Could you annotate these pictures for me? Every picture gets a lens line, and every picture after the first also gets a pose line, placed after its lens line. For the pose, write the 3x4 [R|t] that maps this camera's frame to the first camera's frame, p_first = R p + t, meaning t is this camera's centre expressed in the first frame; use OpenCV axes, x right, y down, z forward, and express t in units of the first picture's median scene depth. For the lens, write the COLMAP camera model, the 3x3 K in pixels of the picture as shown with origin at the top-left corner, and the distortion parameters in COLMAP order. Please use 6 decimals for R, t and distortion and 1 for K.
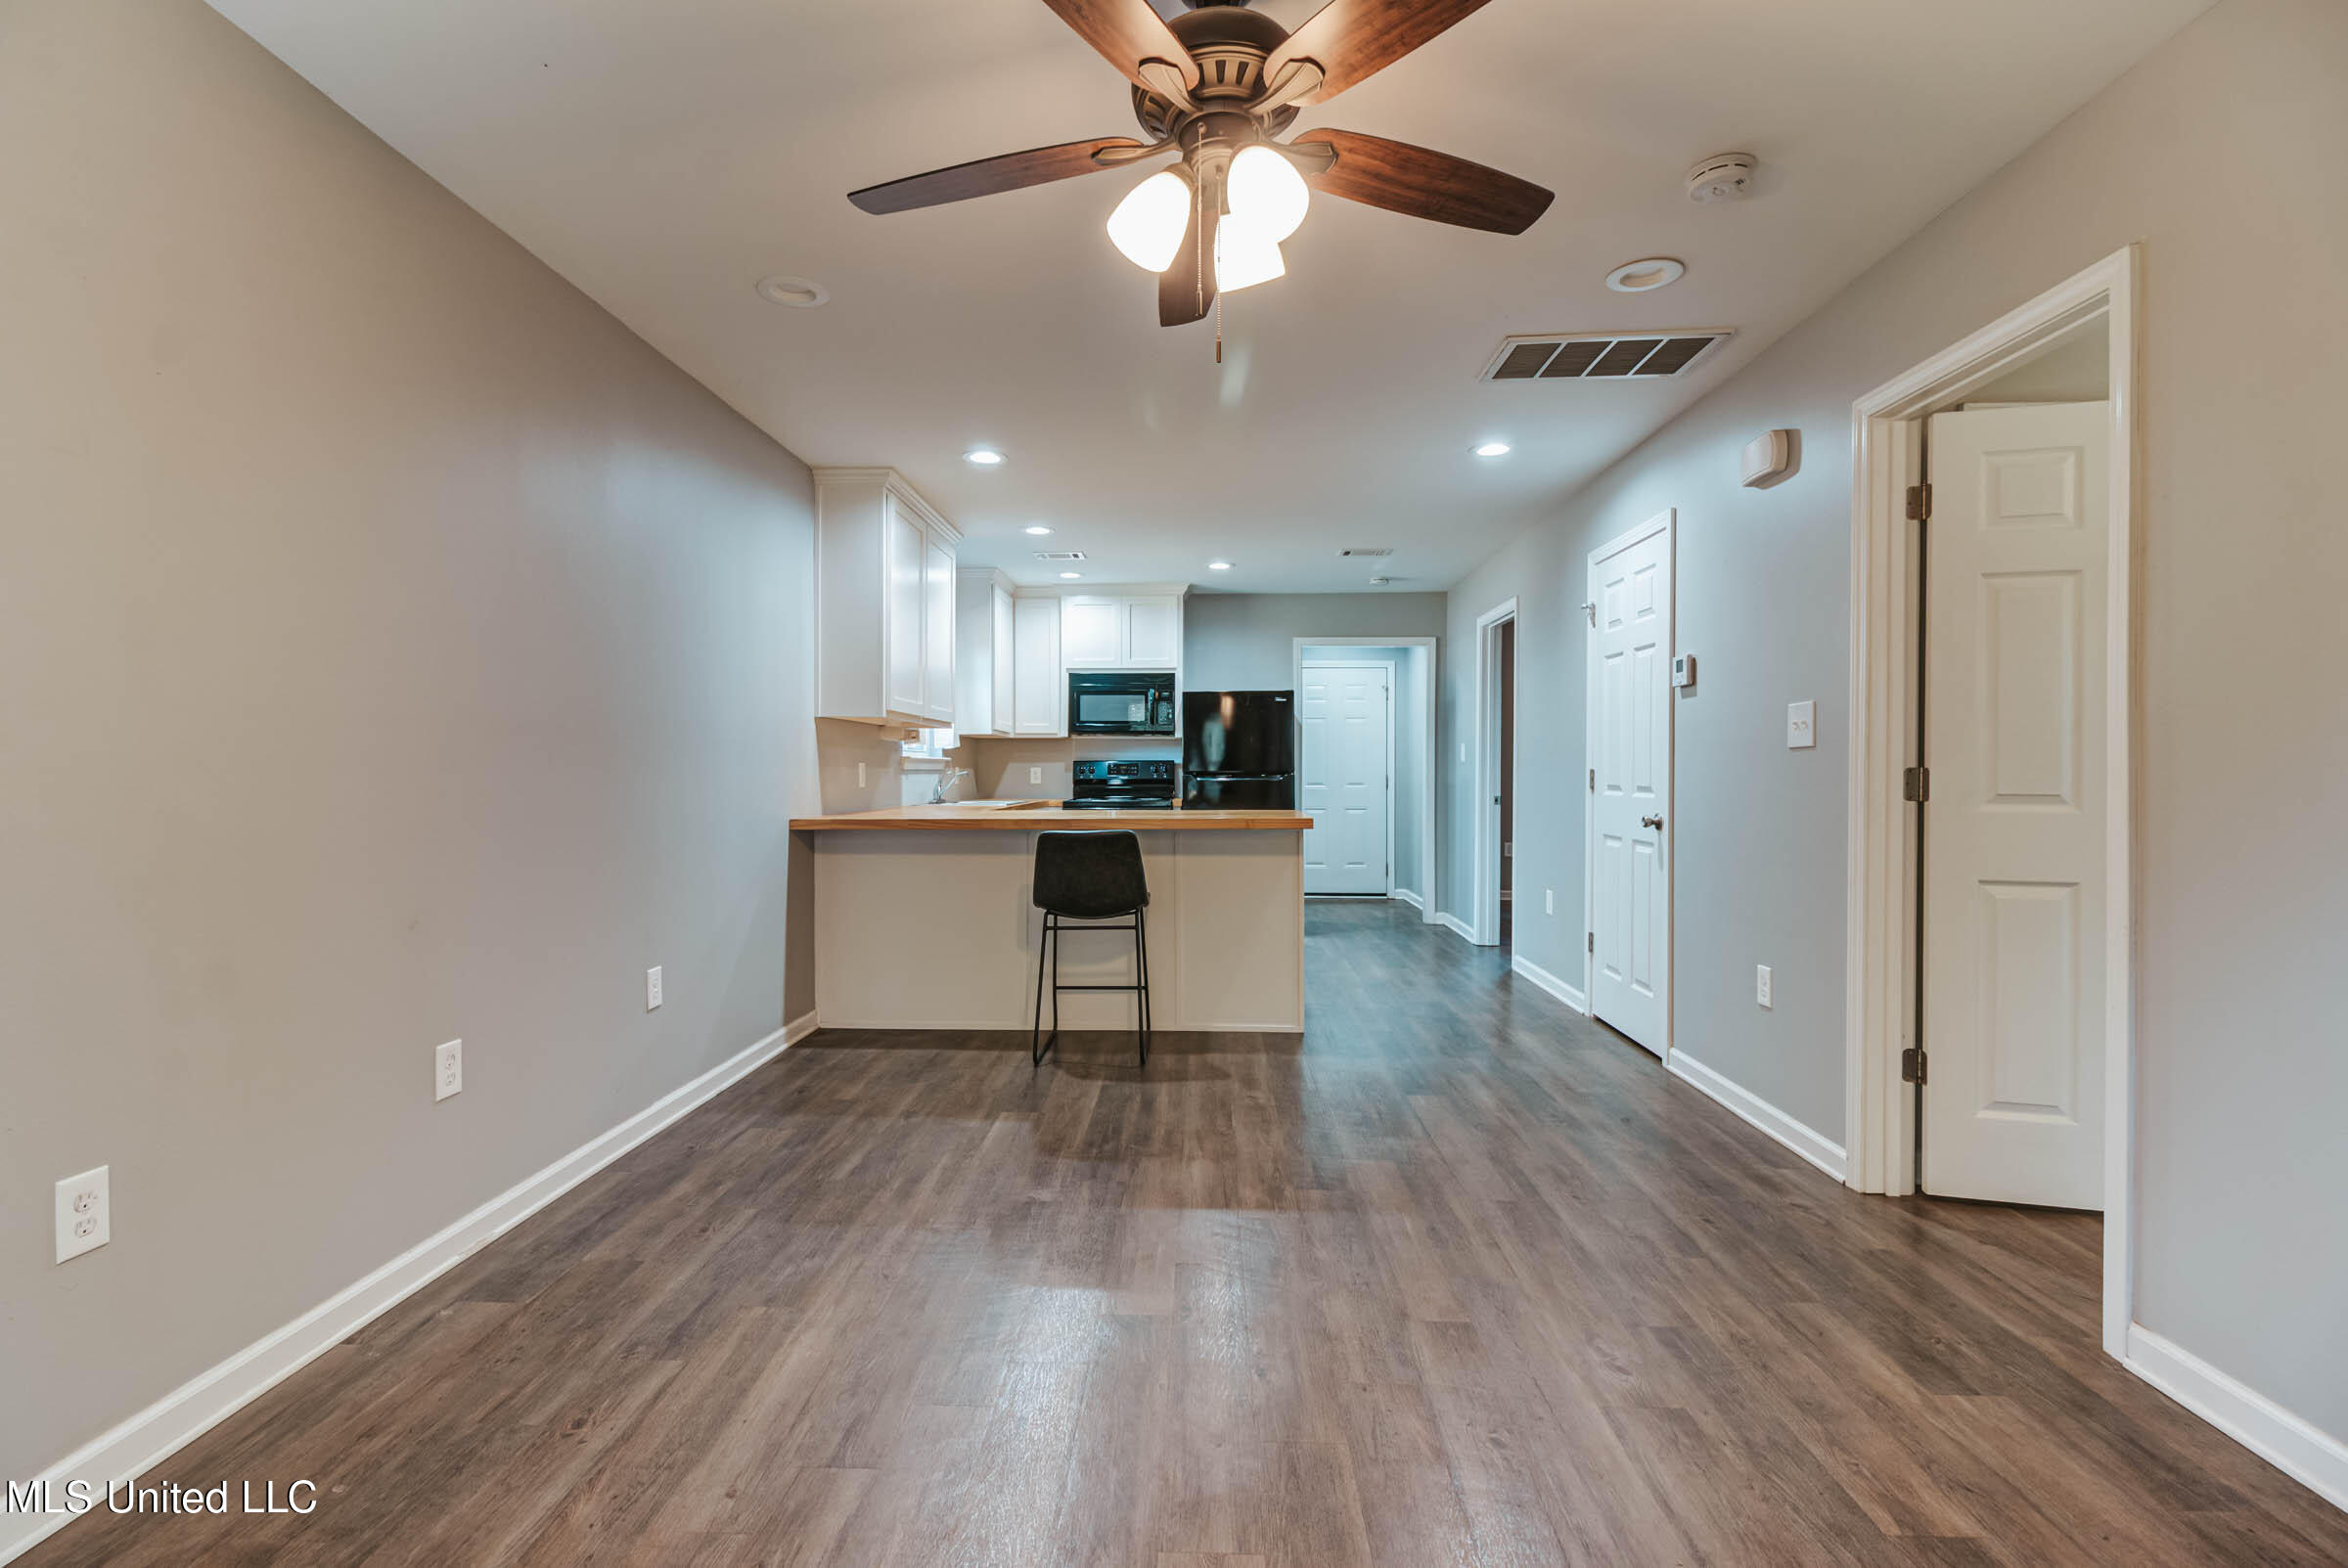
lens RADIAL K [[1067.7, 0, 1145.0], [0, 1067.7, 781.9], [0, 0, 1]] dist [0.020688, -0.014315]
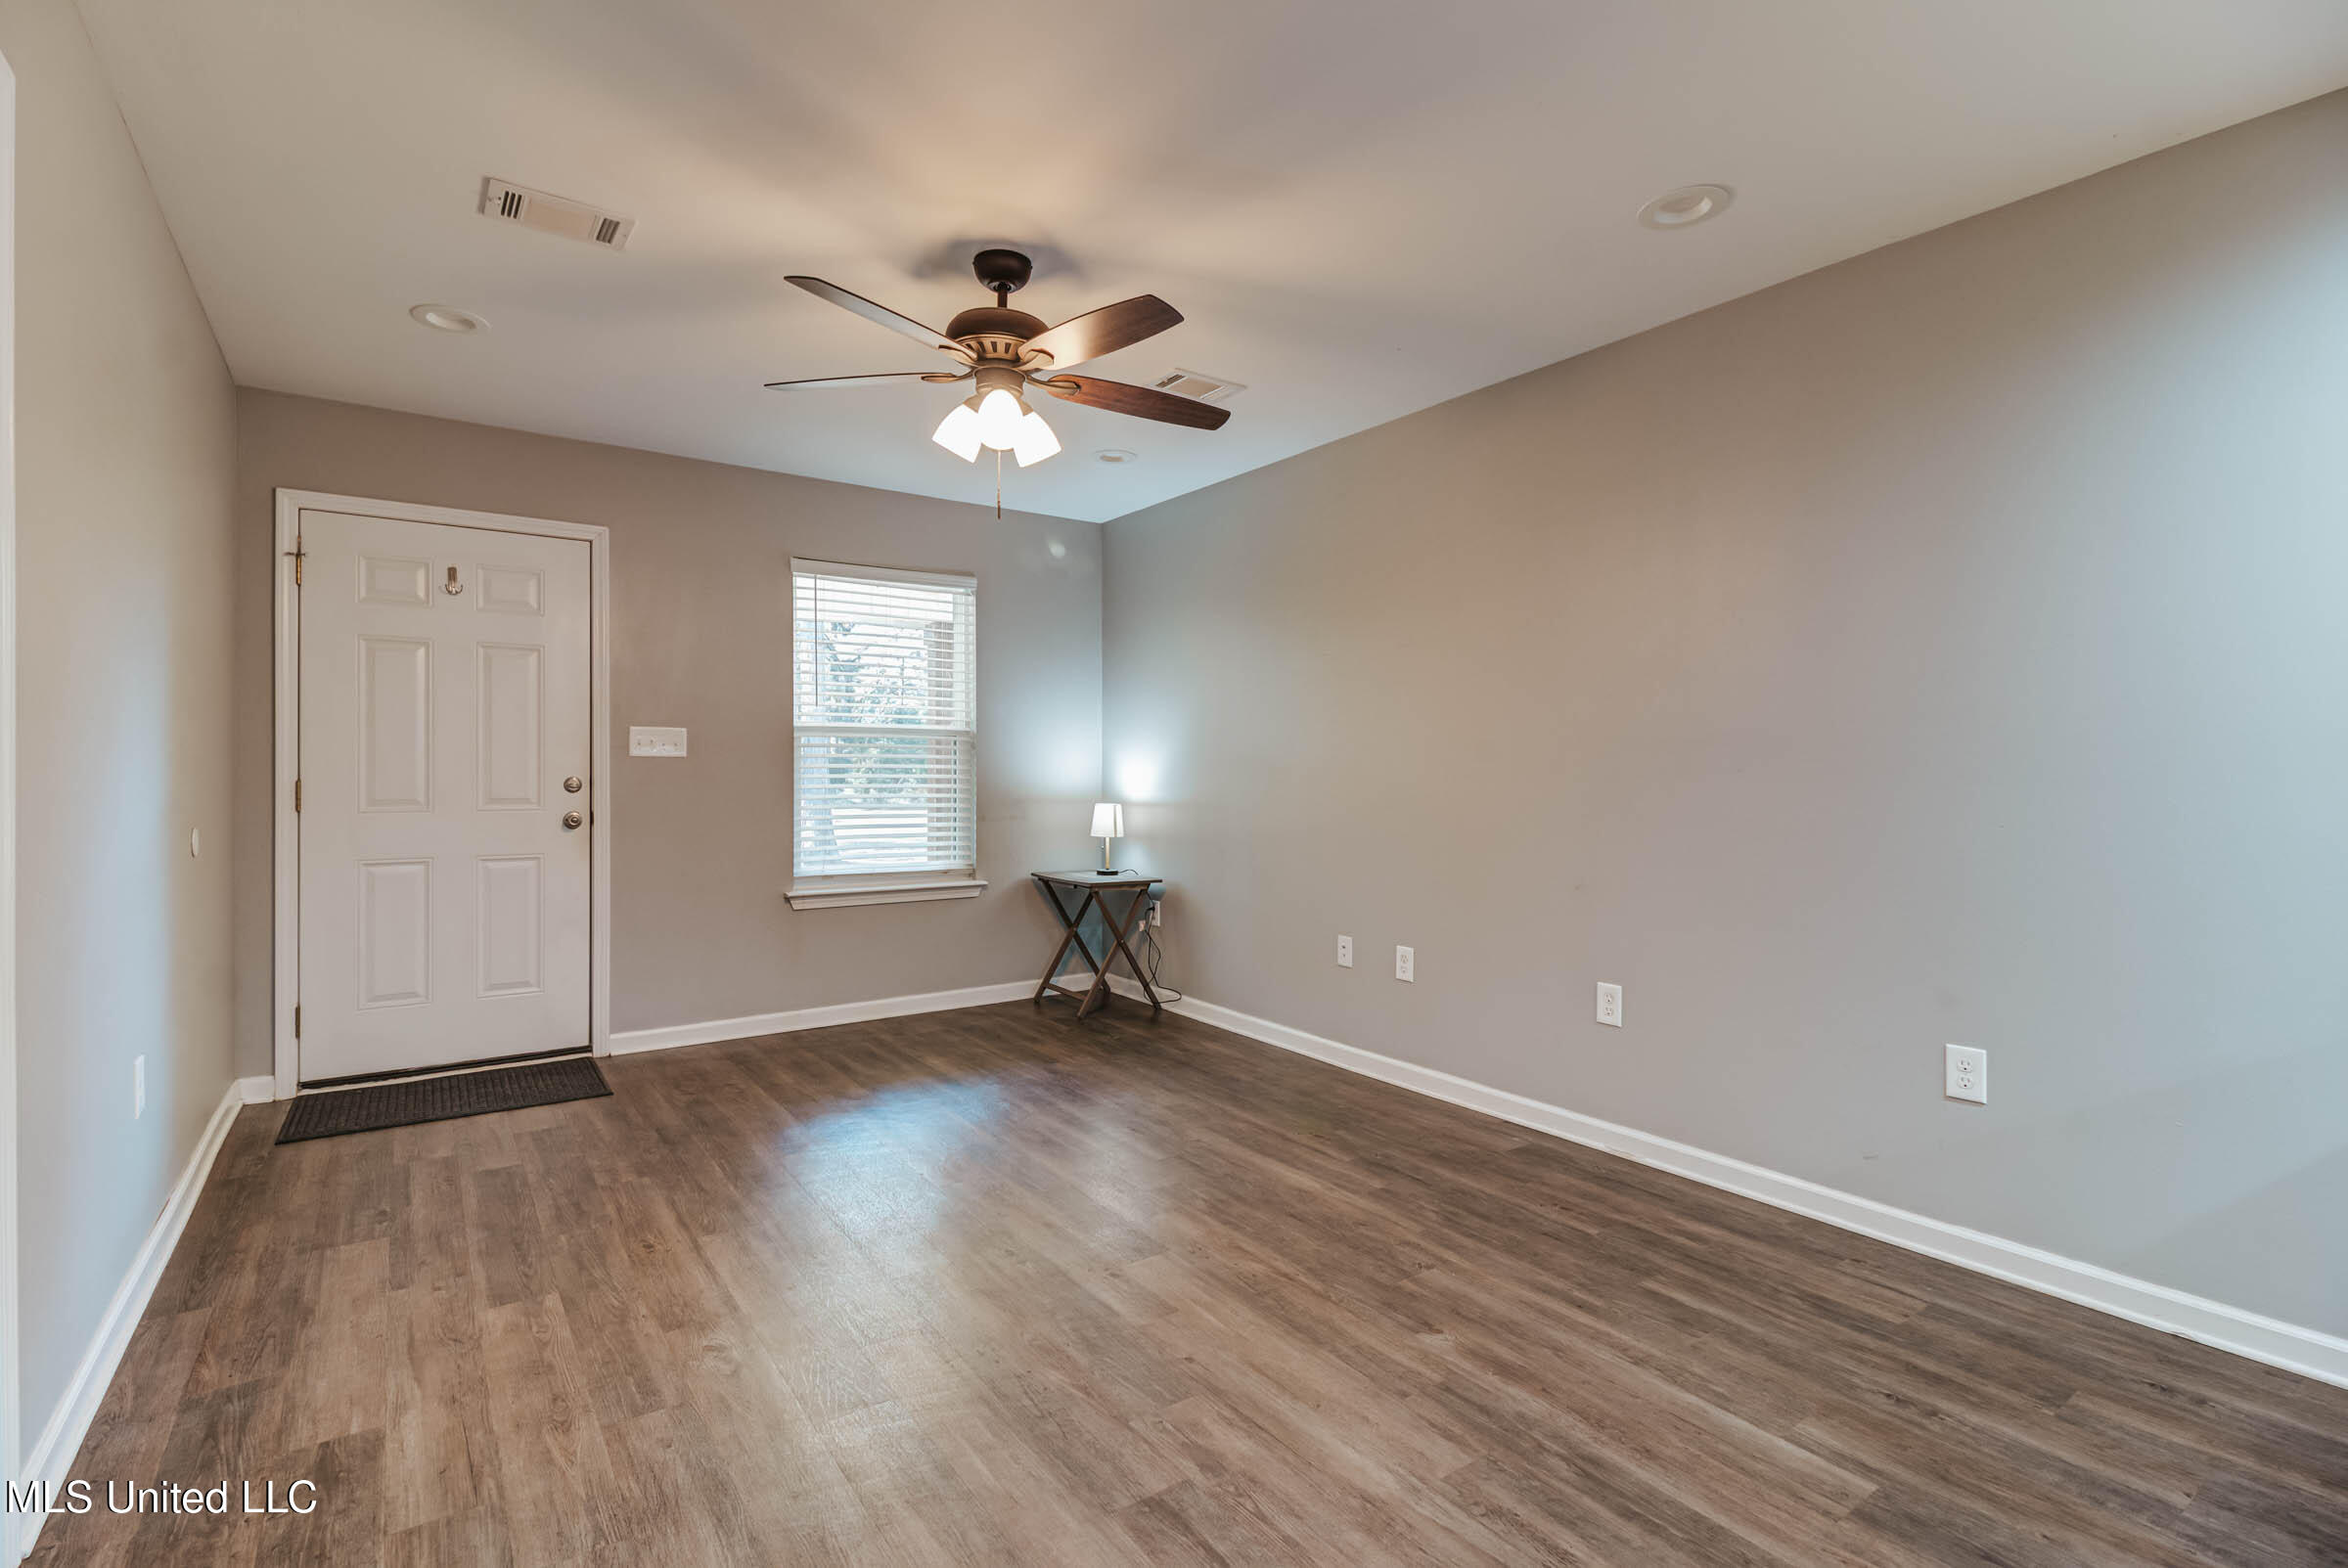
lens RADIAL K [[1070.9, 0, 1163.1], [0, 1070.9, 771.6], [0, 0, 1]] dist [0.019097, -0.013966]
pose [[-0.781661, -0.004753, -0.623686, 0.355905], [-0.011813, 0.999904, 0.007185, -0.013265], [0.623592, 0.012984, -0.781642, 0.980750]]
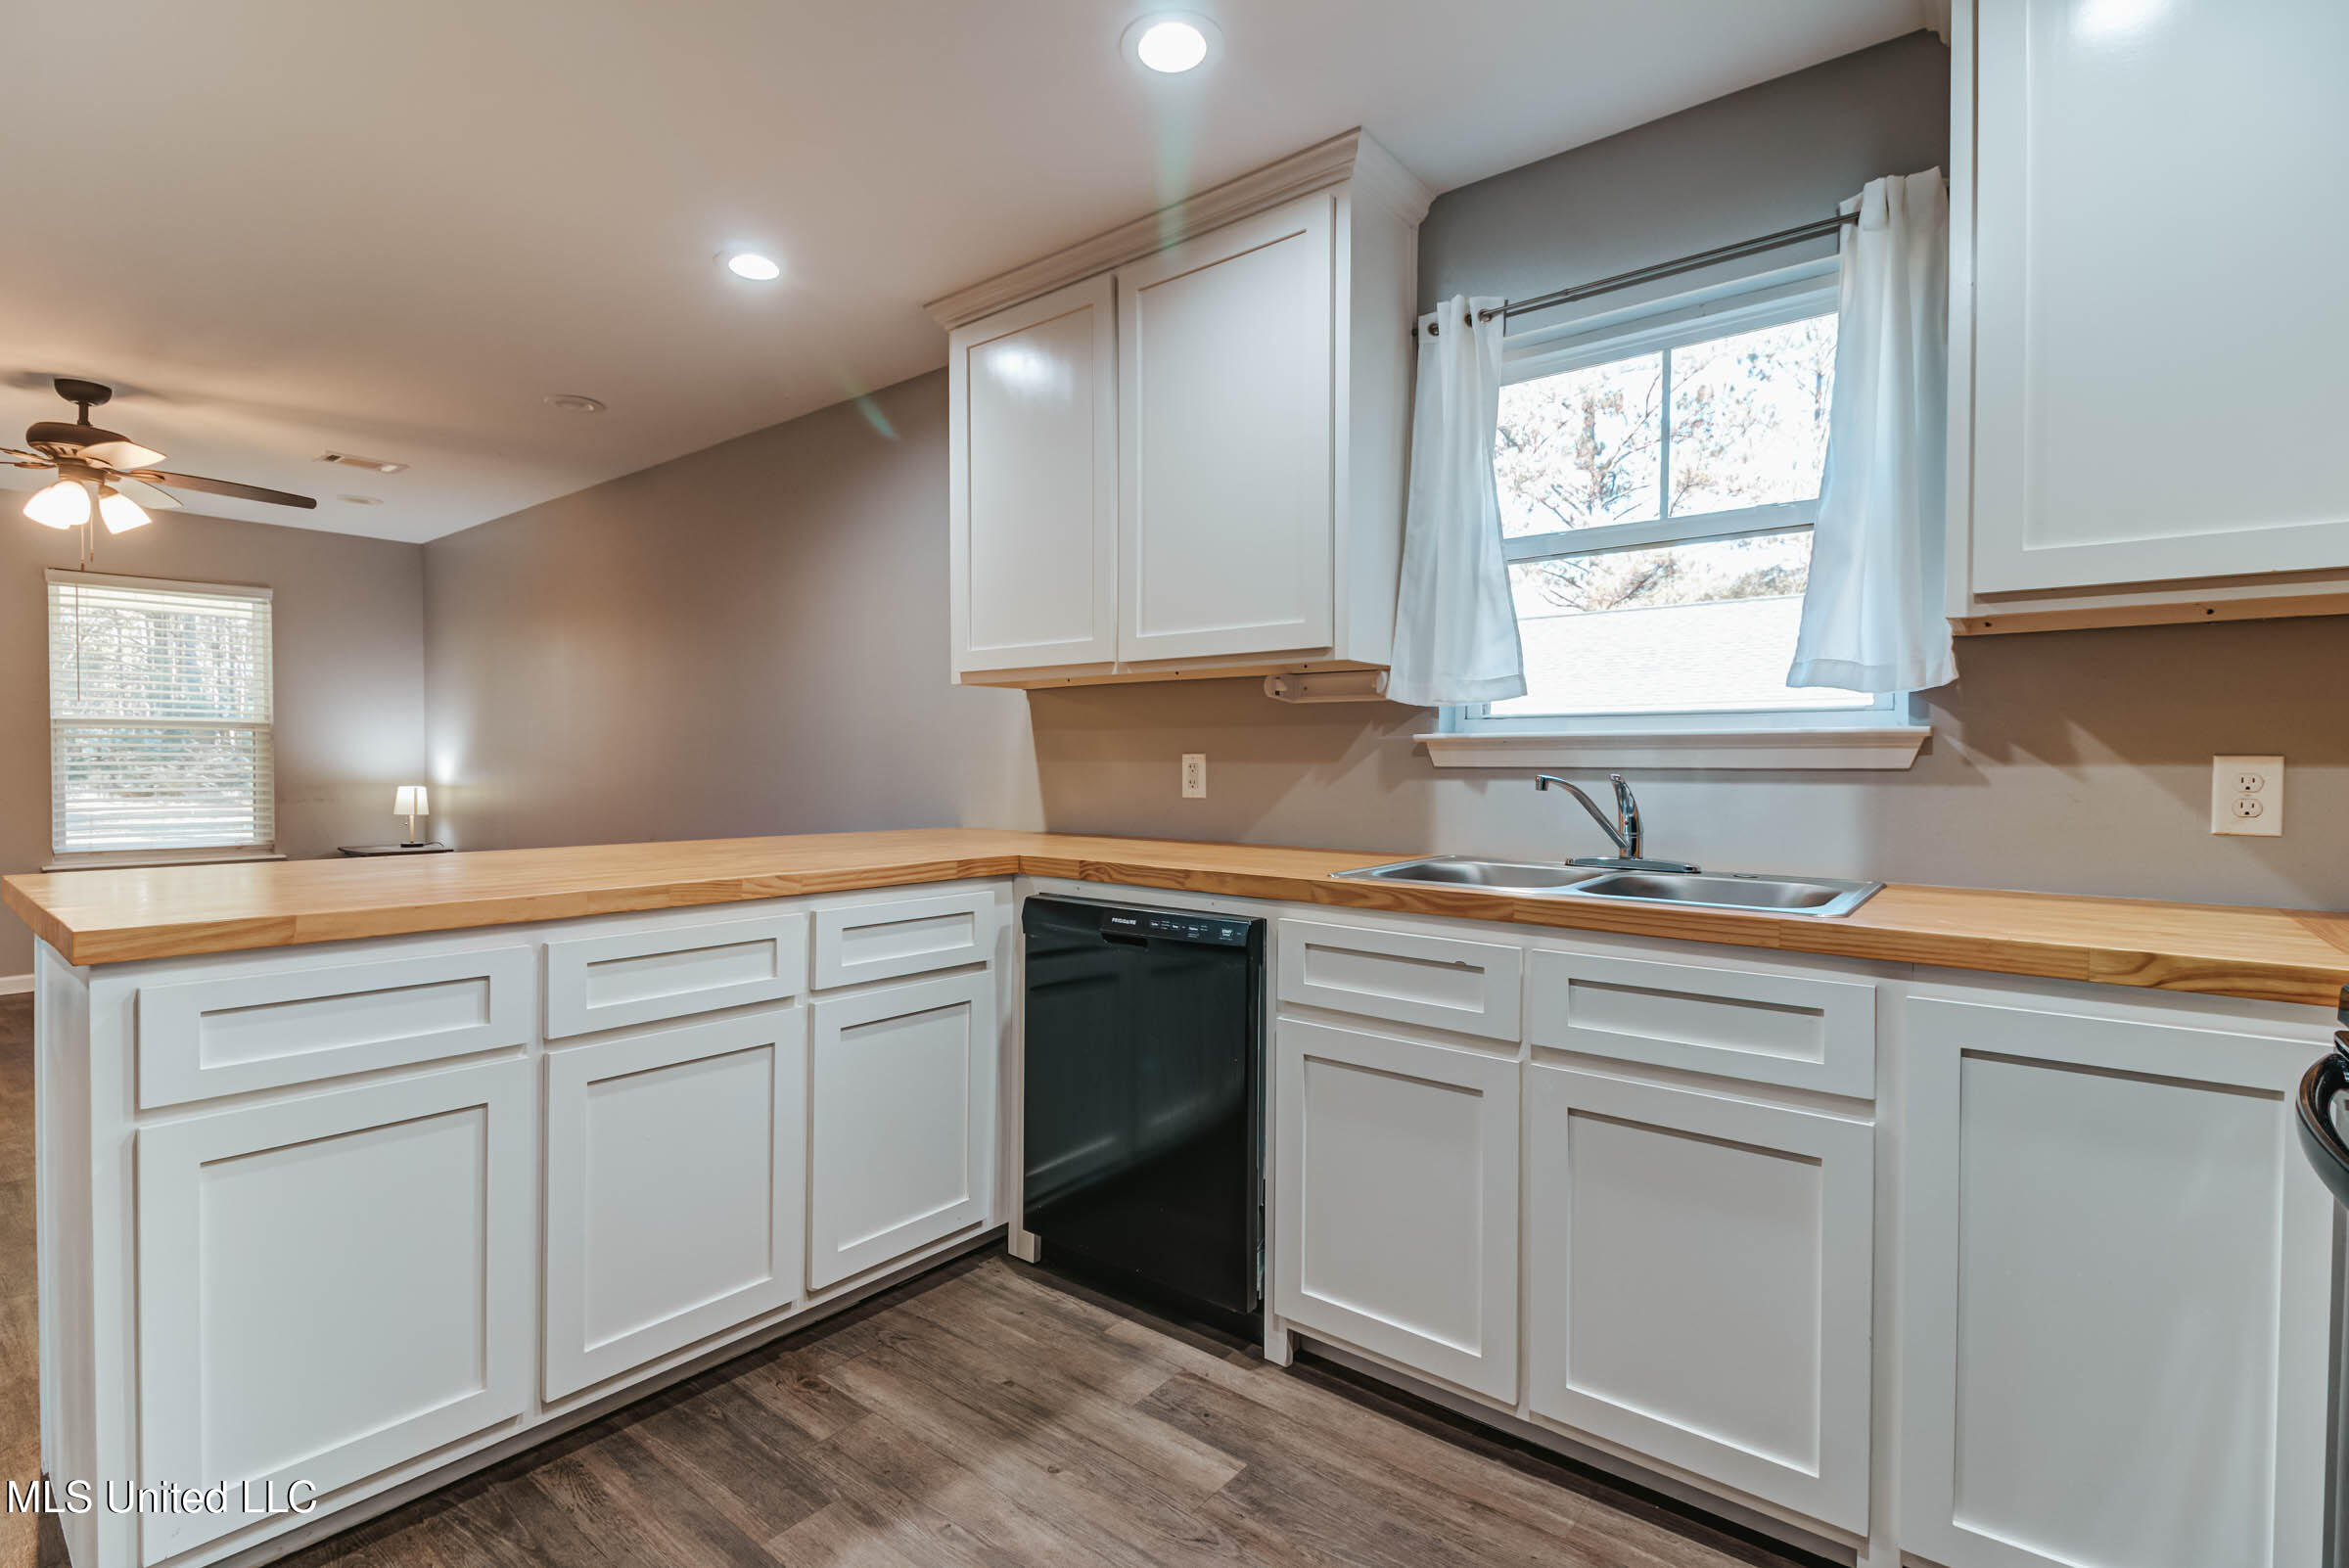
lens RADIAL K [[1088.4, 0, 1164.3], [0, 1088.4, 771.0], [0, 0, 1]] dist [0.020877, -0.013884]
pose [[-0.580772, 0.005625, -0.814047, 0.246882], [-0.011454, 0.999821, 0.015081, -0.021419], [0.813986, 0.018083, -0.580603, 1.662154]]
